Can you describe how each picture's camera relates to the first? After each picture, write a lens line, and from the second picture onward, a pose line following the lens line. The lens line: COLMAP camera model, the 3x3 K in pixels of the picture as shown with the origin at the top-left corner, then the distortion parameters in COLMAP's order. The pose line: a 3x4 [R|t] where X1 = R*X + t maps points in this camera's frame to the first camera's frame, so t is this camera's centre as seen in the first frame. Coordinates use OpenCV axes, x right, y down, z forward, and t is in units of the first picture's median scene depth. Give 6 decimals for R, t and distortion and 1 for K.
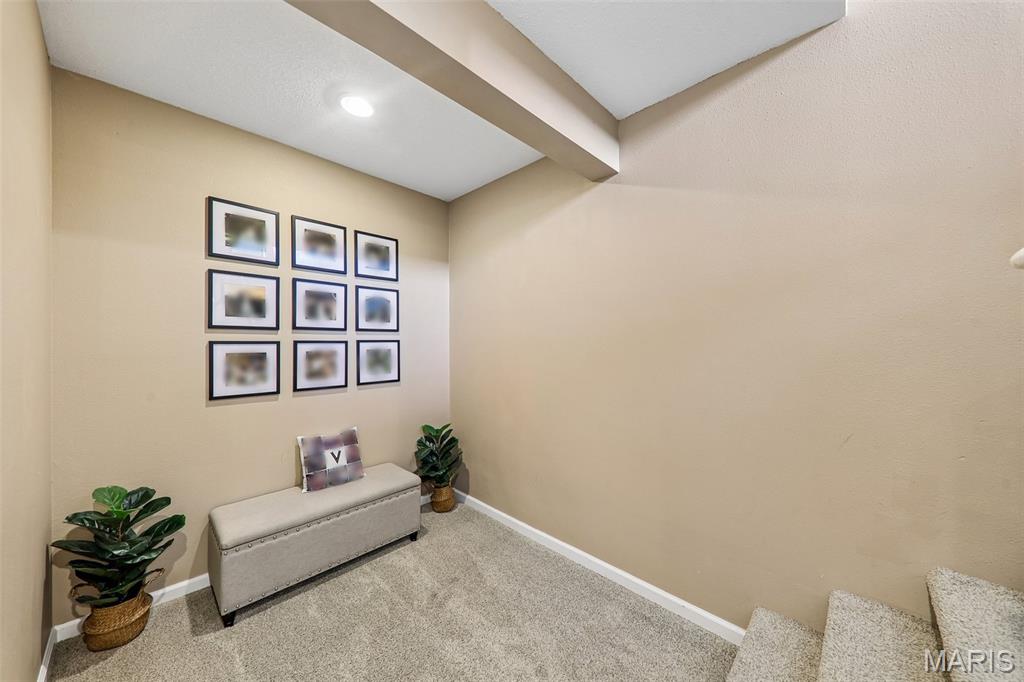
lens RADIAL K [[356.4, 0, 516.8], [0, 356.4, 343.1], [0, 0, 1]] dist [0.012460, -0.002104]
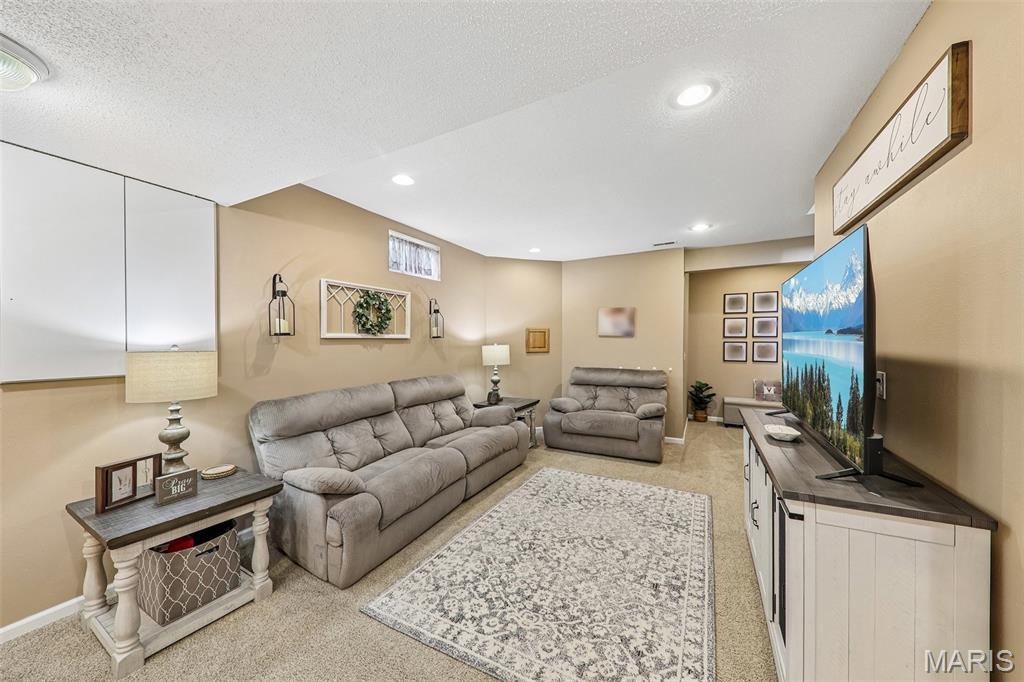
lens RADIAL K [[356.4, 0, 515.6], [0, 356.4, 348.4], [0, 0, 1]] dist [0.012460, -0.002104]
pose [[0.266913, 0.014984, -0.963604, 1.446633], [-0.005436, 0.999887, 0.014043, 0.016264], [0.963705, 0.001490, 0.266964, -1.367474]]
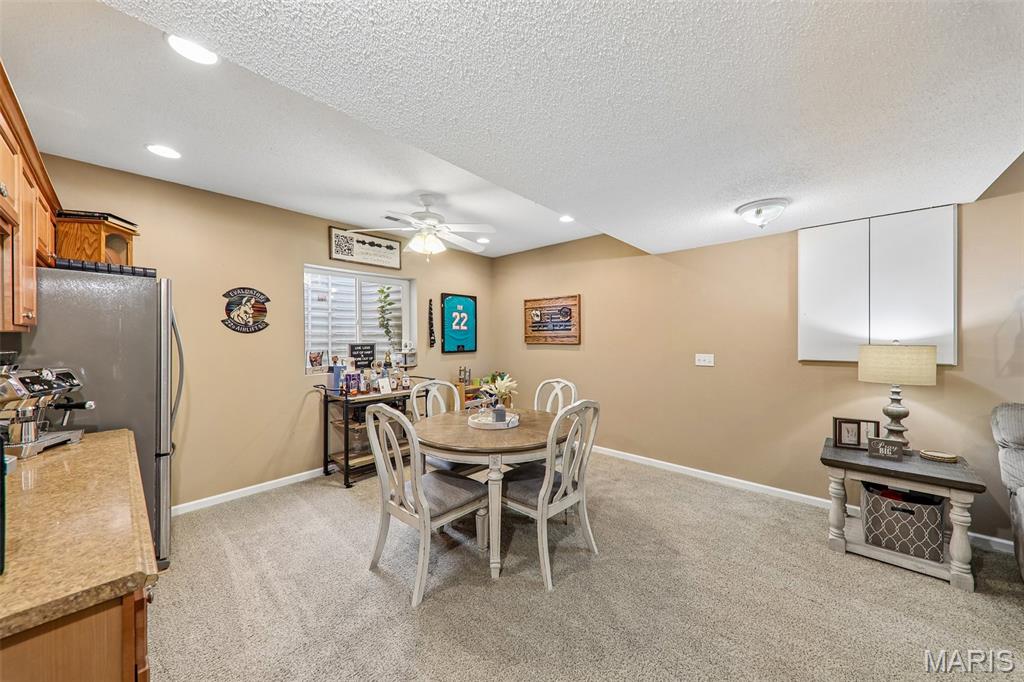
lens RADIAL K [[356.4, 0, 512.7], [0, 356.4, 337.1], [0, 0, 1]] dist [0.012460, -0.002104]
pose [[-0.999624, 0.000335, -0.027417, 1.579958], [0.000237, 0.999993, 0.003606, 0.012071], [0.027418, 0.003598, -0.999618, -0.868135]]
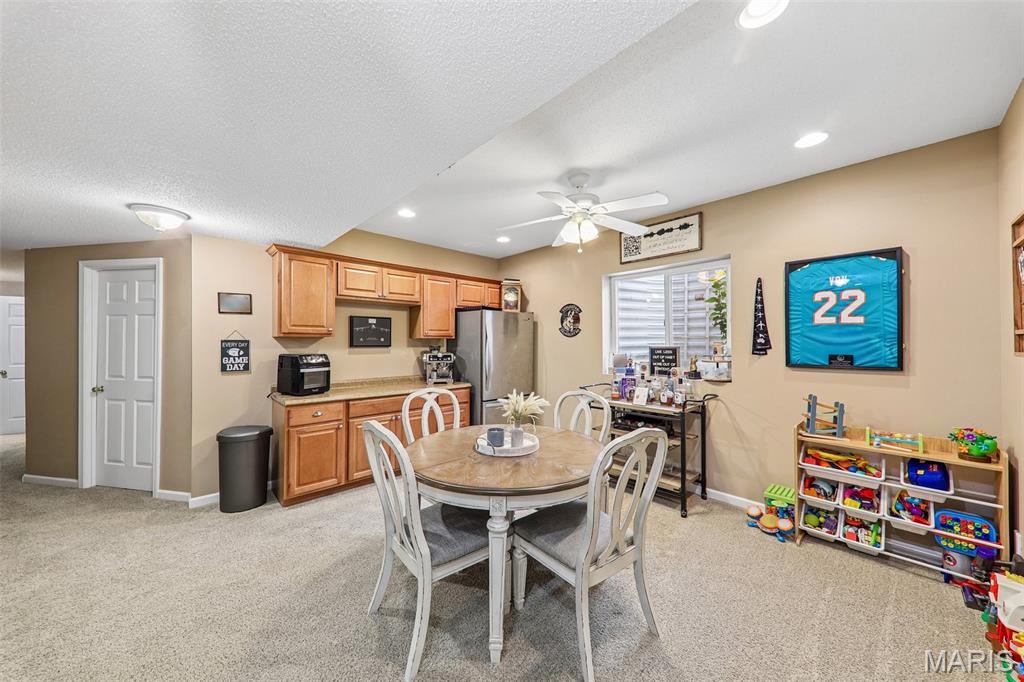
lens RADIAL K [[356.4, 0, 517.8], [0, 356.4, 339.6], [0, 0, 1]] dist [0.012460, -0.002104]
pose [[0.048213, 0.005138, 0.998824, 0.659459], [0.006991, 0.999961, -0.005482, 0.022895], [-0.998813, 0.007248, 0.048175, -2.124794]]
